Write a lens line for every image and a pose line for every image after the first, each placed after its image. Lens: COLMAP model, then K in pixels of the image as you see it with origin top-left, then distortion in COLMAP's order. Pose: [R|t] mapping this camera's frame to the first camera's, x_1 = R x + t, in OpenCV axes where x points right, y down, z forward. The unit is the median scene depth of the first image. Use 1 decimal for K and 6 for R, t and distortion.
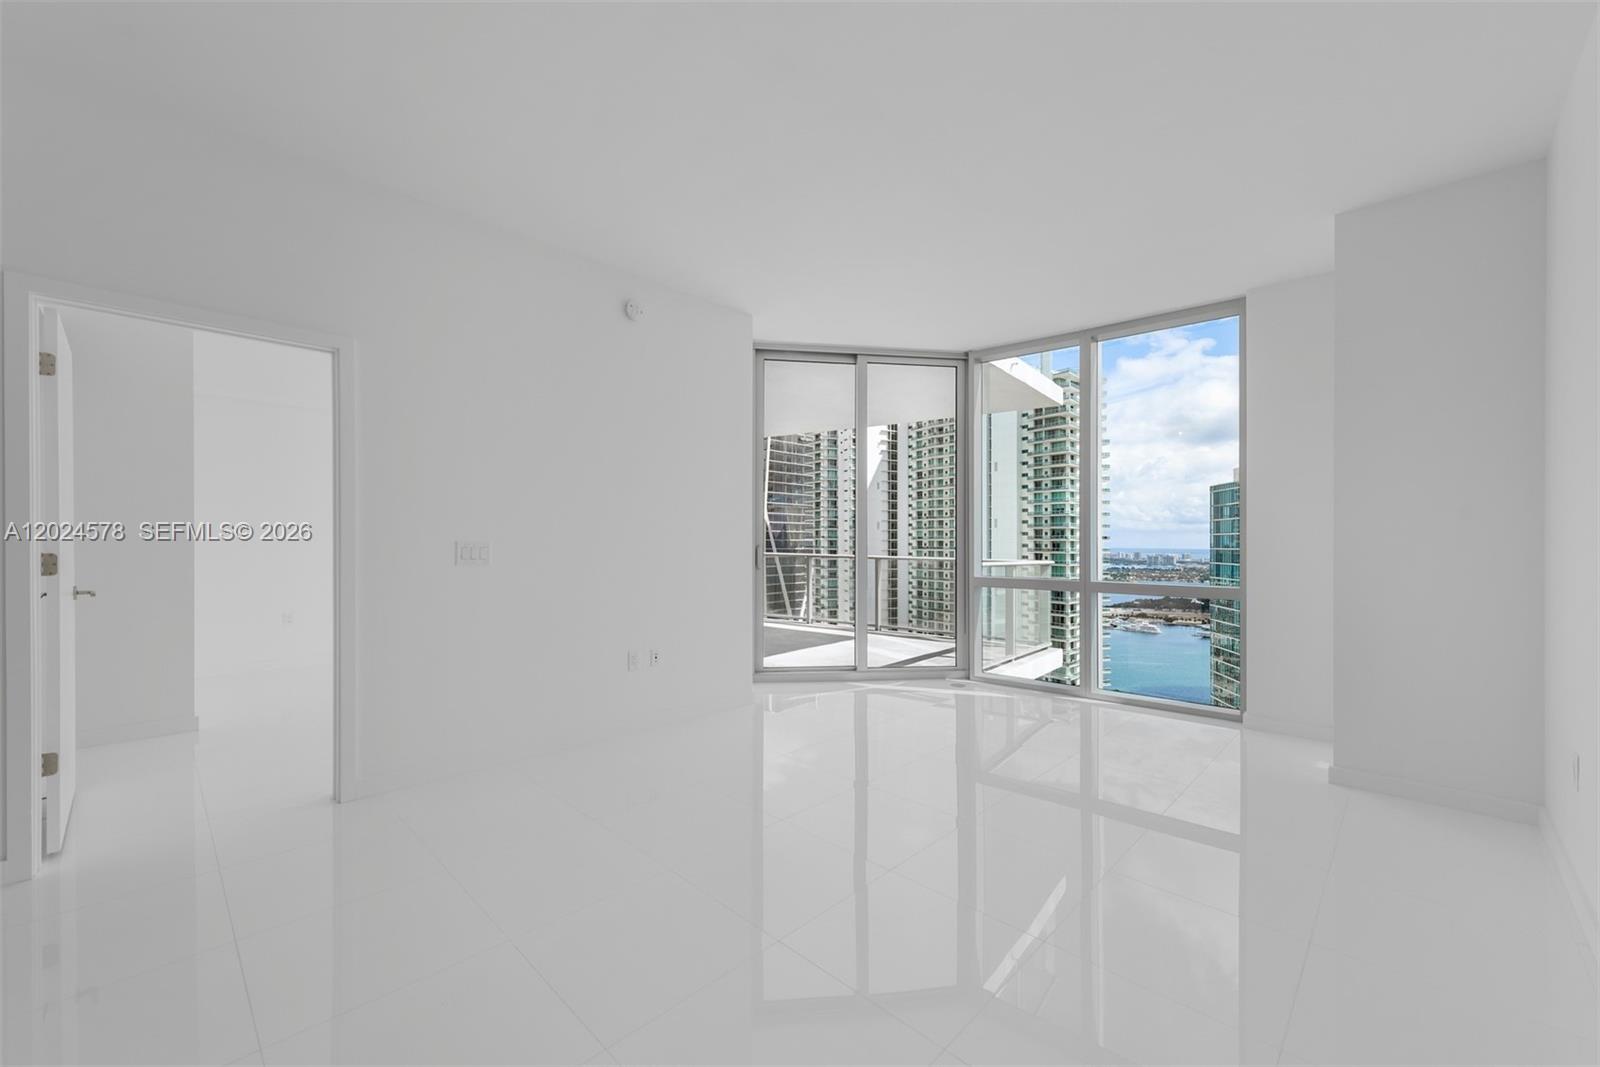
lens RADIAL K [[623.5, 0, 772.3], [0, 623.5, 543.1], [0, 0, 1]] dist [0.001218, 0.000050]
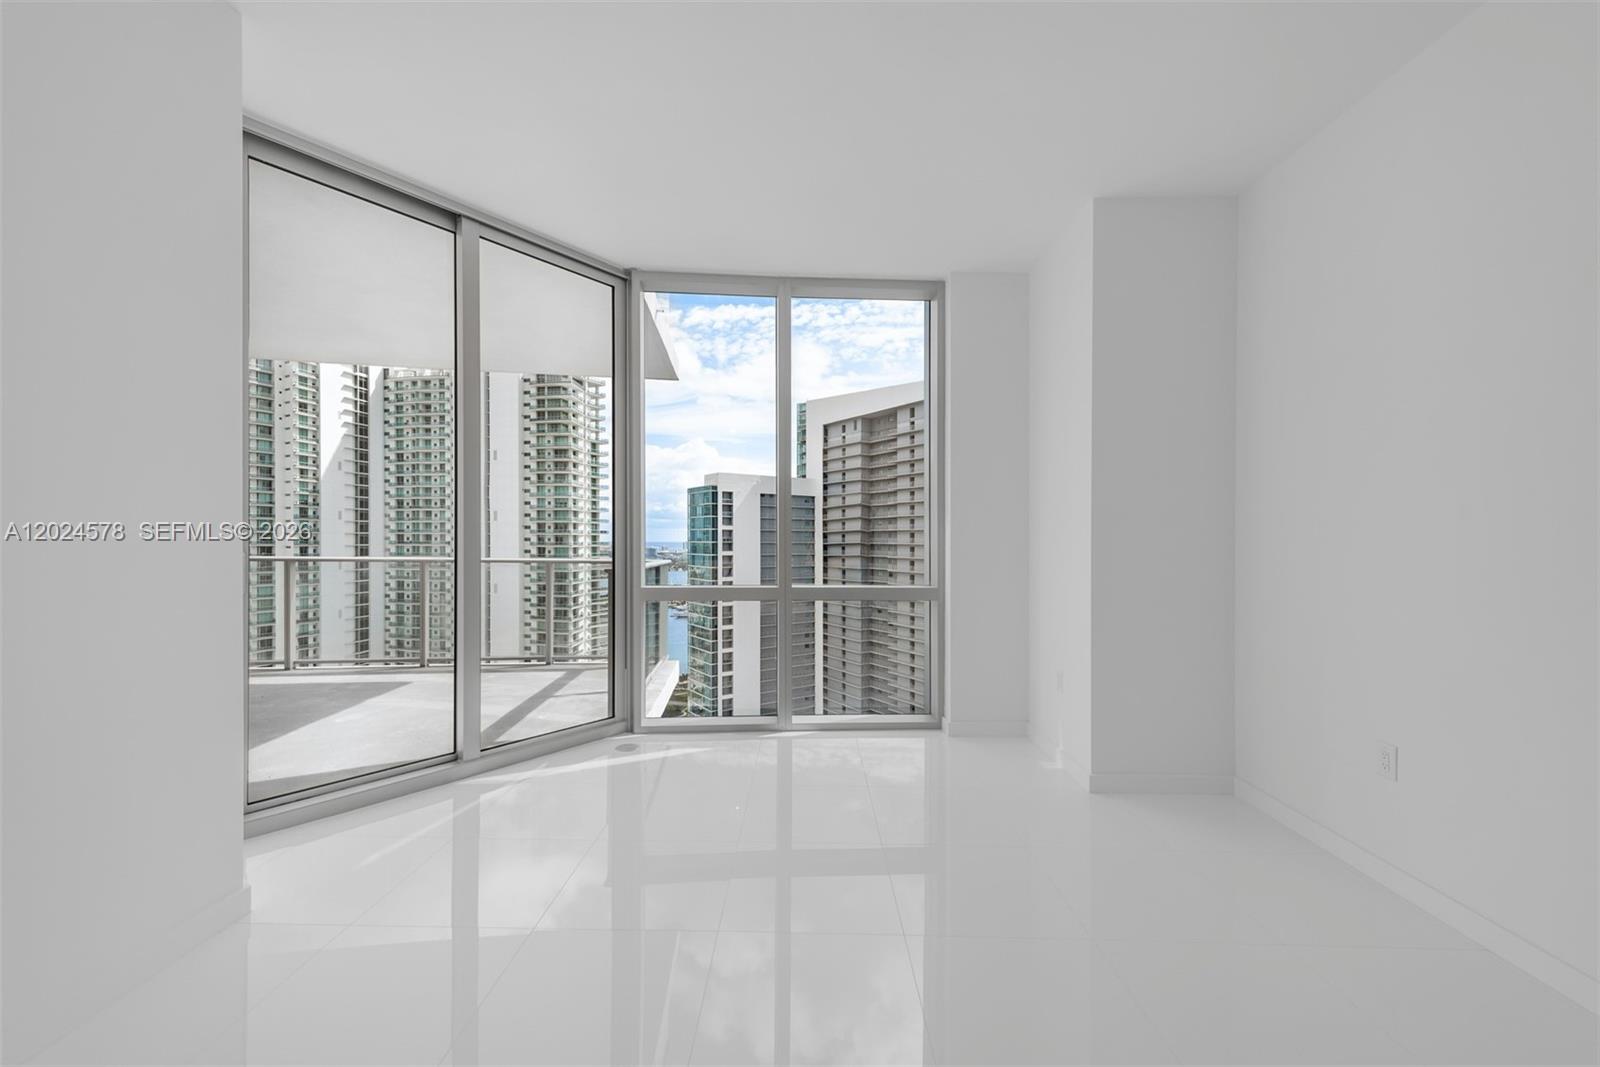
lens RADIAL K [[635.3, 0, 802.1], [0, 635.3, 539.4], [0, 0, 1]] dist [0.008643, -0.000024]
pose [[0.701078, -0.003060, 0.713078, -0.047769], [0.000270, 0.999992, 0.004026, -0.002411], [-0.713085, -0.002630, 0.701073, 0.264918]]
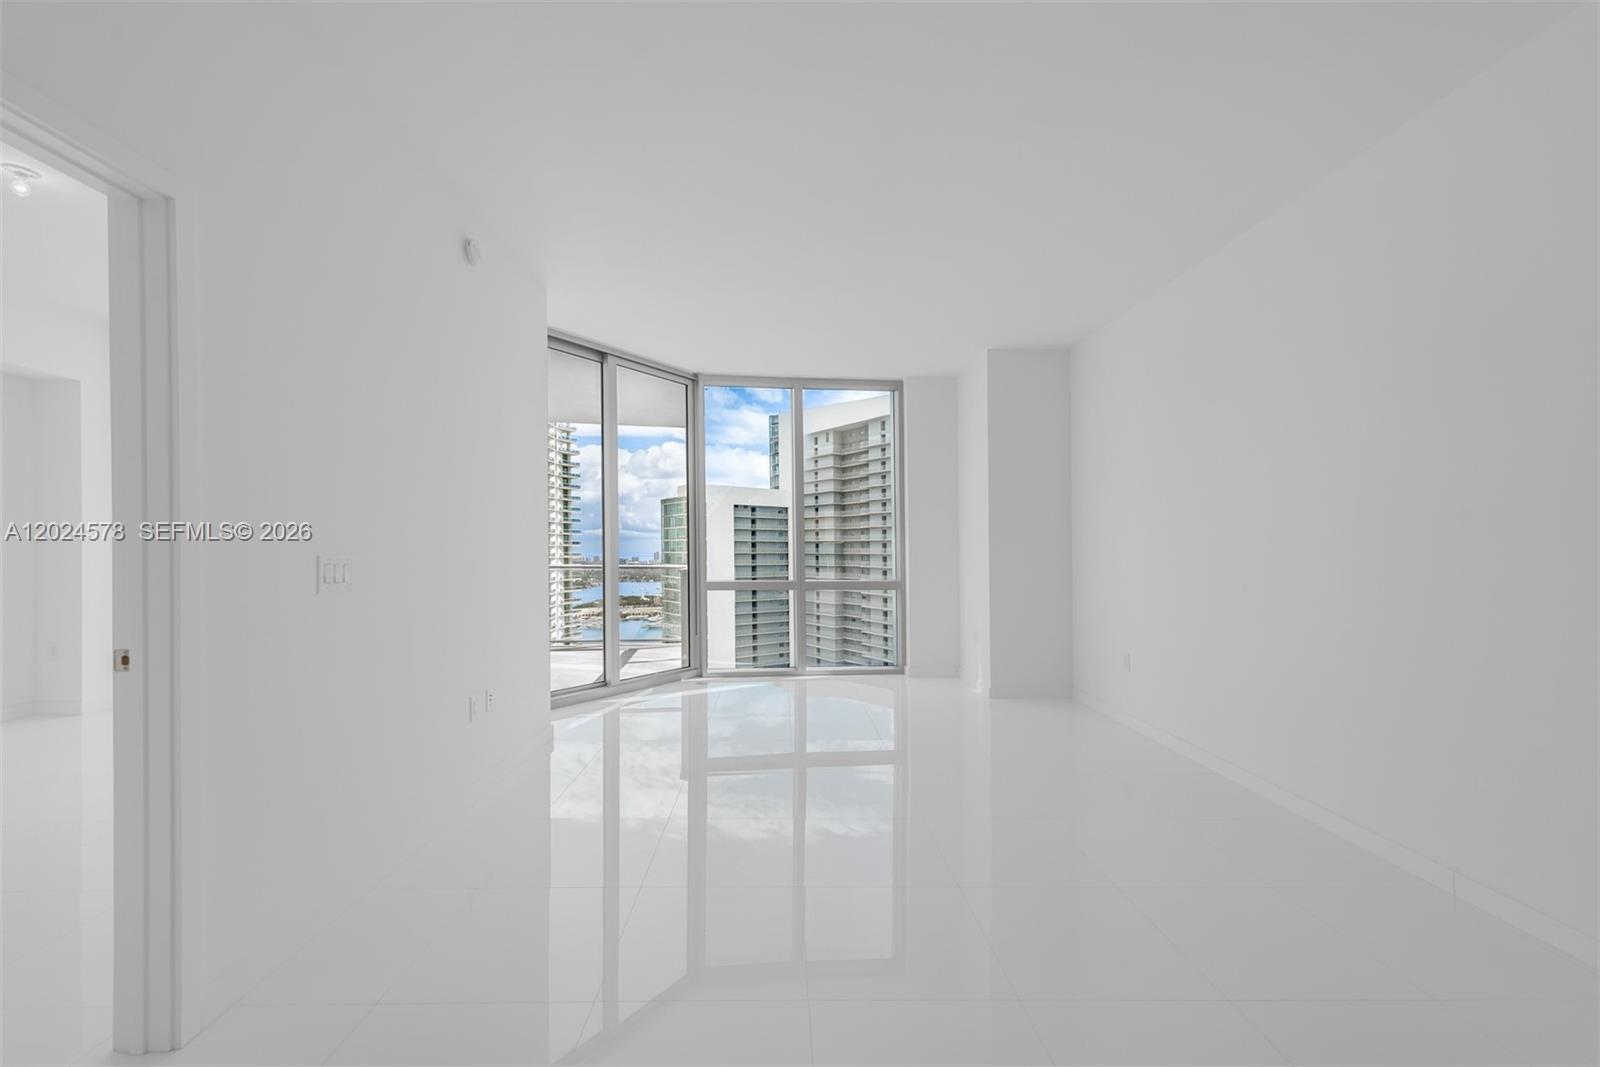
lens RADIAL K [[635.7, 0, 785.6], [0, 635.7, 533.4], [0, 0, 1]] dist [0.000326, 0.000099]
pose [[0.688393, 0.012248, 0.725234, -0.284684], [0.005002, 0.999753, -0.021633, -0.003544], [-0.725320, 0.018520, 0.688163, 0.100159]]
